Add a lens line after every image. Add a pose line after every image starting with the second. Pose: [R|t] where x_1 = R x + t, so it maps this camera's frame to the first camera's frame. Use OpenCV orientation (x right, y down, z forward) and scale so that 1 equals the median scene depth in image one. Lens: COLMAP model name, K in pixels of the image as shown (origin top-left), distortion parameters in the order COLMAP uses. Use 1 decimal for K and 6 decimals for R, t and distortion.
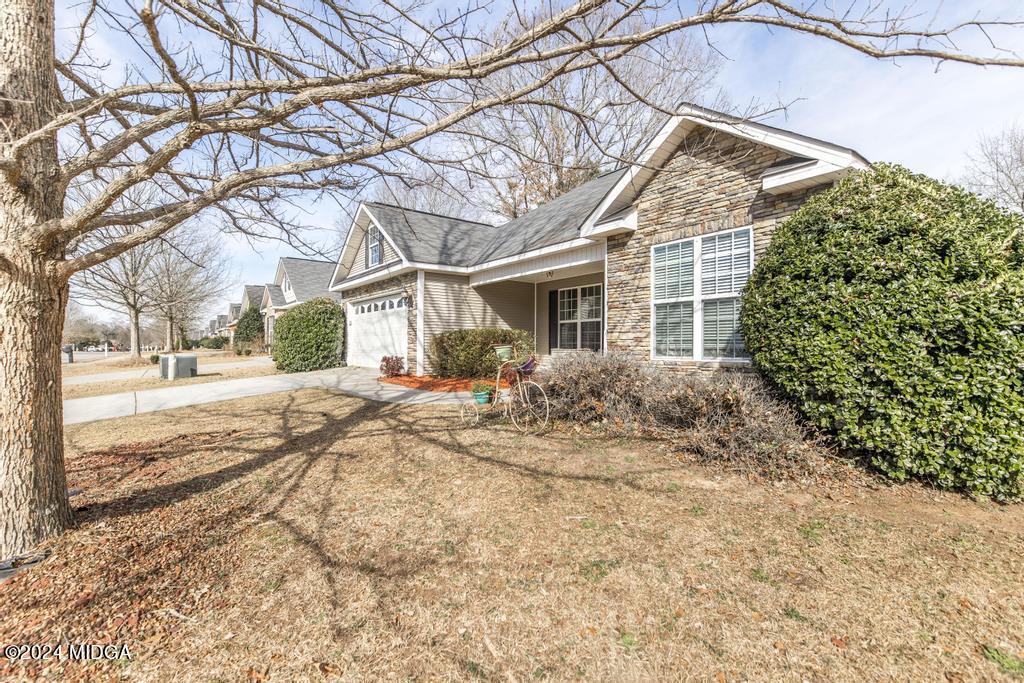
lens RADIAL K [[452.7, 0, 508.1], [0, 452.7, 347.2], [0, 0, 1]] dist [-0.000828, -0.000218]
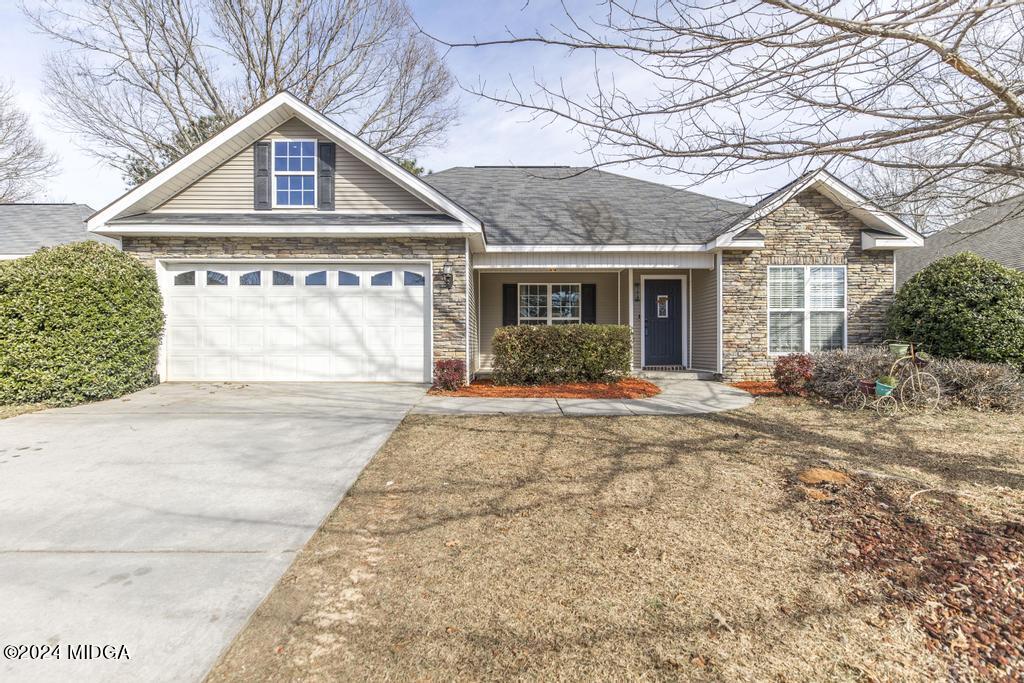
lens RADIAL K [[452.7, 0, 508.1], [0, 452.7, 347.2], [0, 0, 1]] dist [-0.000828, -0.000218]
pose [[0.594777, -0.008088, 0.803850, -1.050942], [0.005573, 0.999967, 0.005938, -0.005781], [-0.803871, 0.000948, 0.594802, 0.766254]]
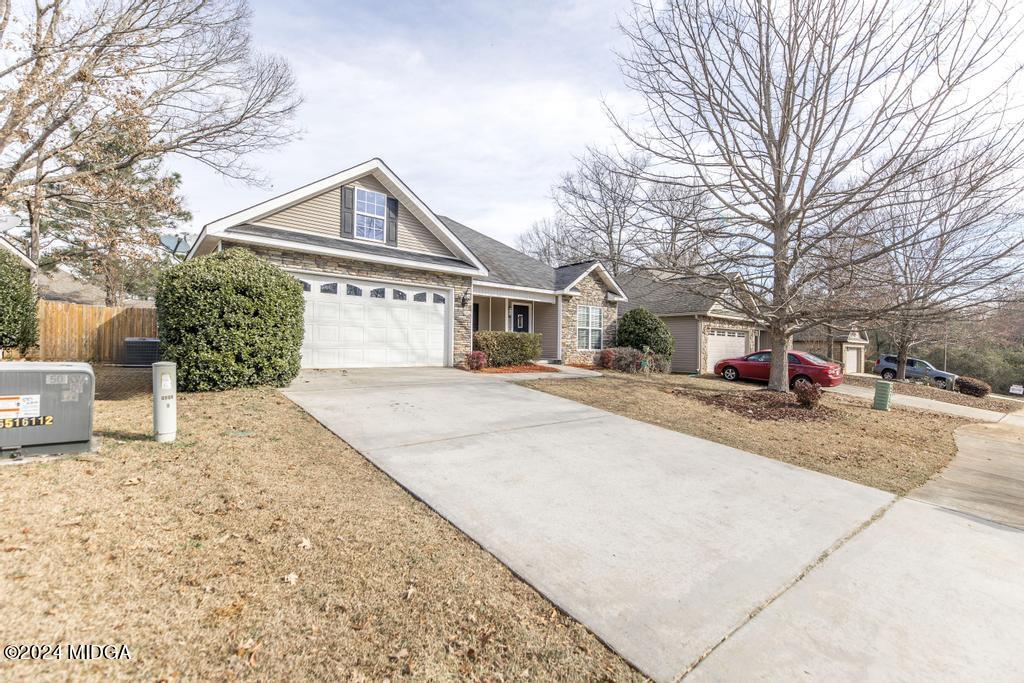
lens RADIAL K [[435.7, 0, 512.5], [0, 435.7, 347.3], [0, 0, 1]] dist [-0.001136, -0.000026]
pose [[-0.075615, -0.005876, 0.997120, -1.879858], [-0.009938, 0.999937, 0.005139, 0.000686], [-0.997088, -0.009521, -0.075669, 1.416315]]
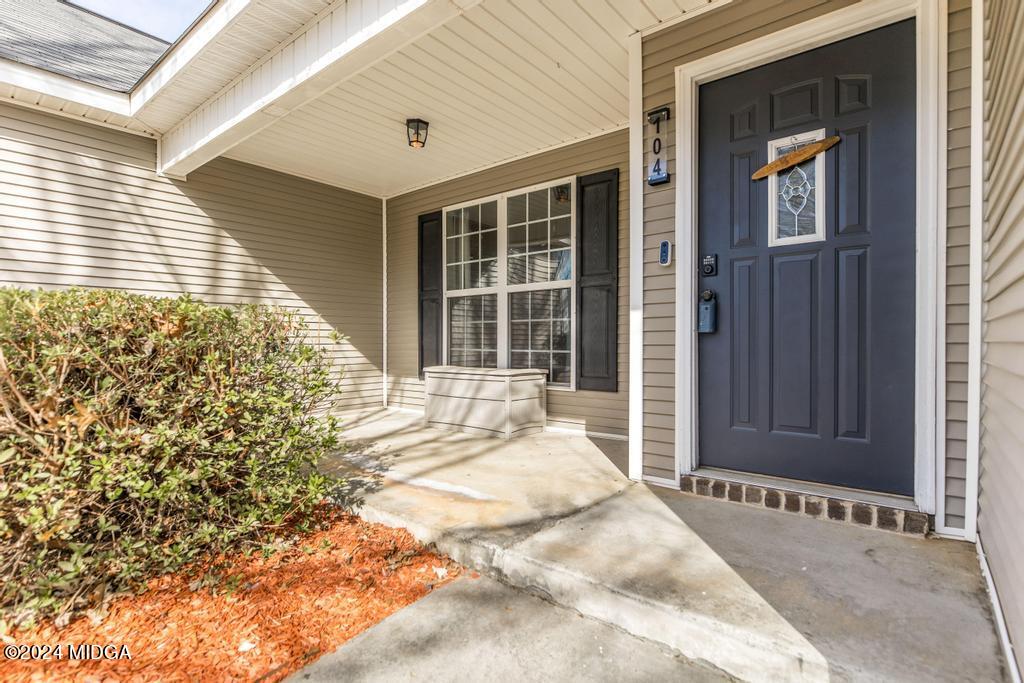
lens RADIAL K [[501.1, 0, 512.0], [0, 501.1, 341.5], [0, 0, 1]] dist [0.023486, -0.000023]
pose [[0.966044, -0.000961, 0.258374, 0.094534], [0.002334, 0.999985, -0.005005, -0.022827], [-0.258366, 0.005438, 0.966032, 0.946586]]
